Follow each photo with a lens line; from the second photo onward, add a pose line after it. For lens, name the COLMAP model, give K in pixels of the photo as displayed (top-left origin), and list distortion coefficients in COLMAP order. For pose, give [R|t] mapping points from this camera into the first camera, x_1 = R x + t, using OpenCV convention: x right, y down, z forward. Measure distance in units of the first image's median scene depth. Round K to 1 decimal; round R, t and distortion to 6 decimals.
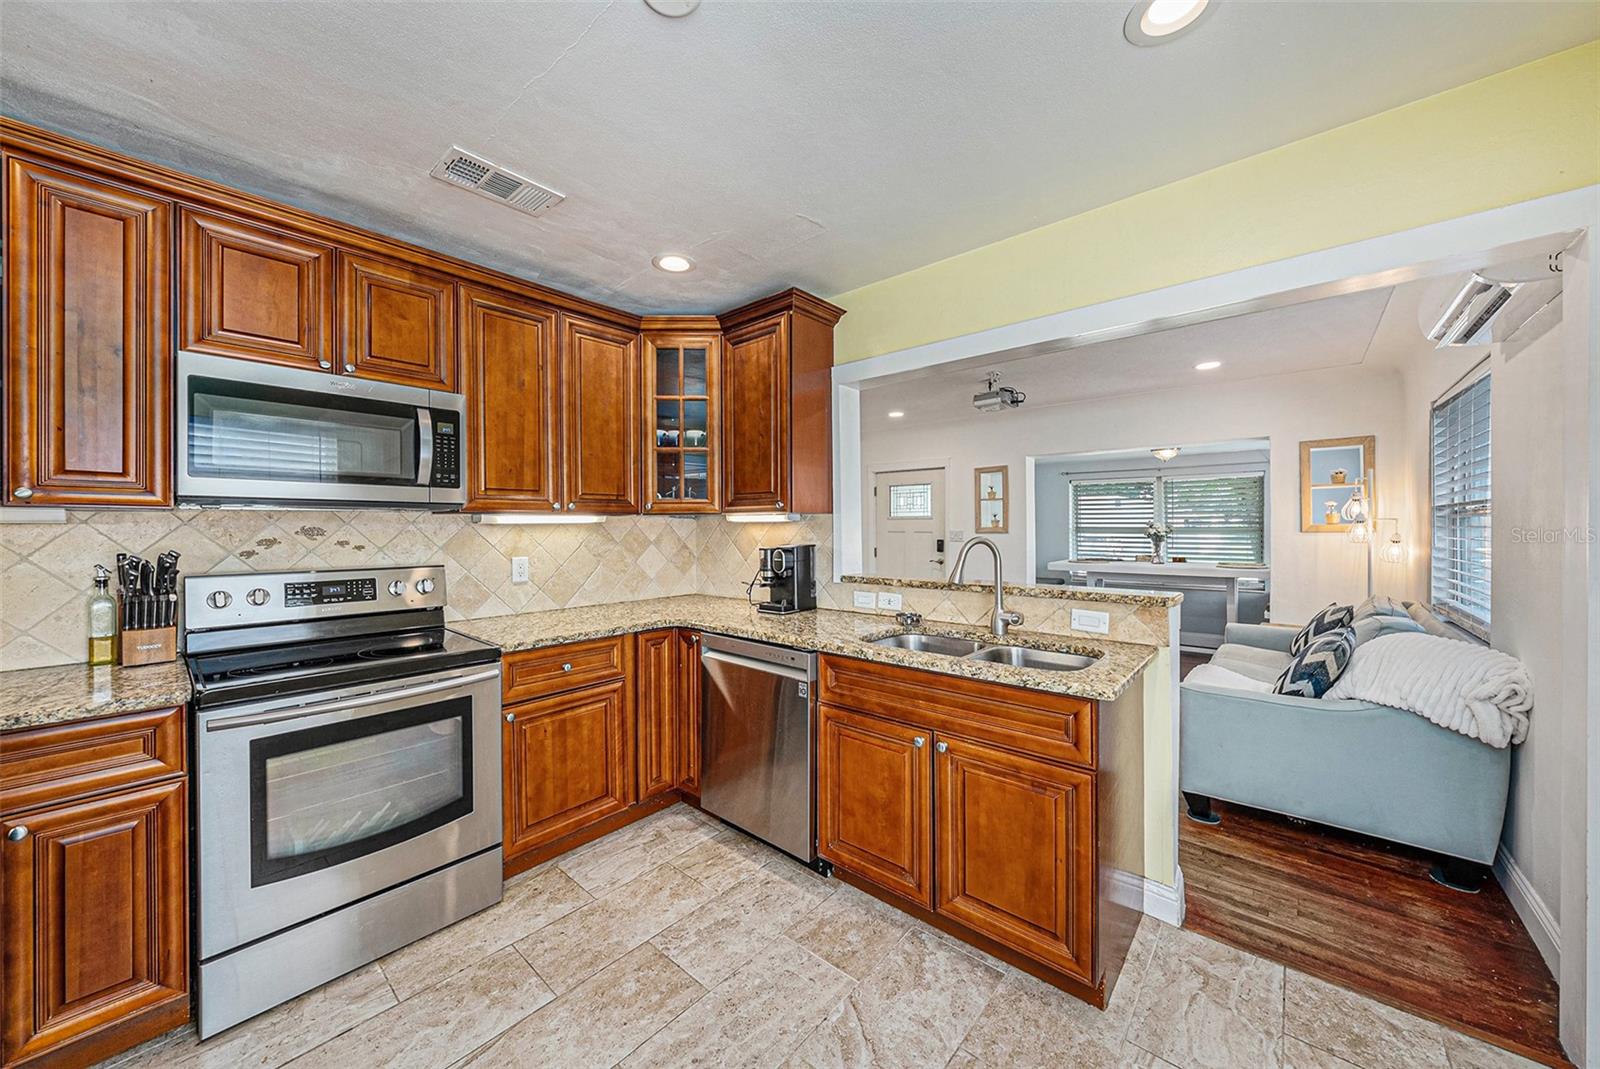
lens RADIAL K [[562.3, 0, 777.5], [0, 562.3, 533.3], [0, 0, 1]] dist [-0.001216, -0.000061]
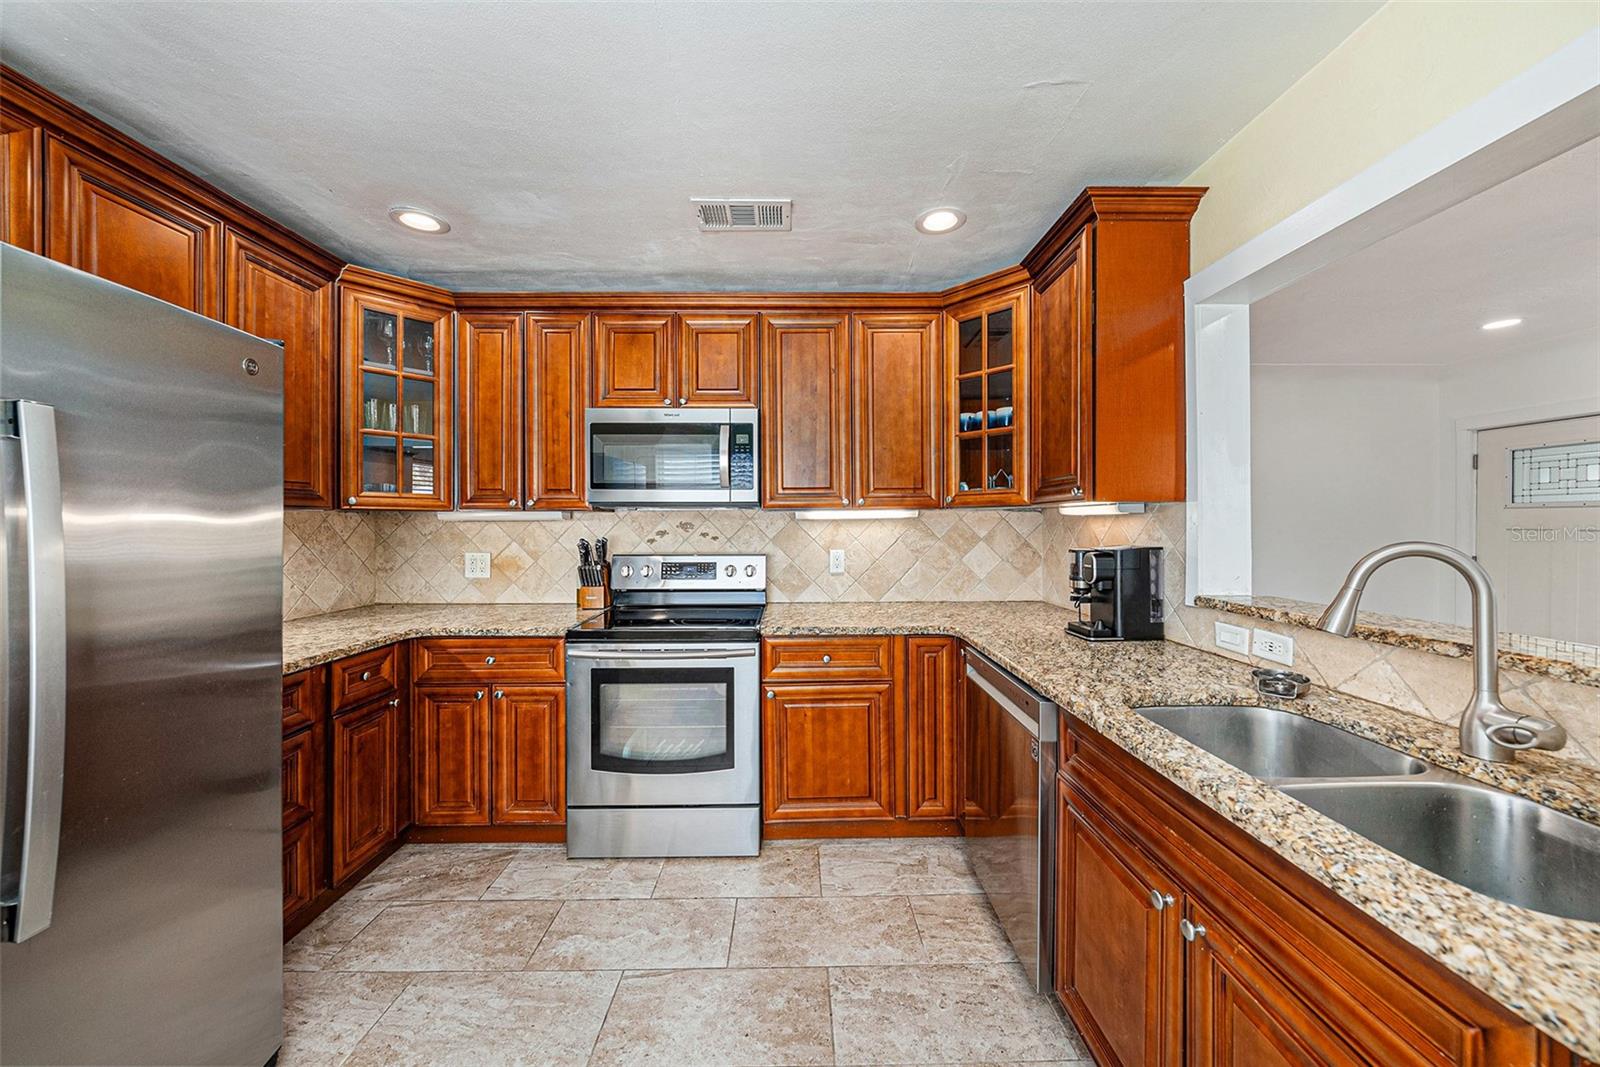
lens RADIAL K [[542.3, 0, 799.0], [0, 542.3, 531.0], [0, 0, 1]] dist [-0.000887, -0.000090]
pose [[0.692879, 0.011007, -0.720970, 0.266708], [-0.006648, 0.999938, 0.008877, -0.003092], [0.721023, -0.001358, 0.692910, 0.245276]]
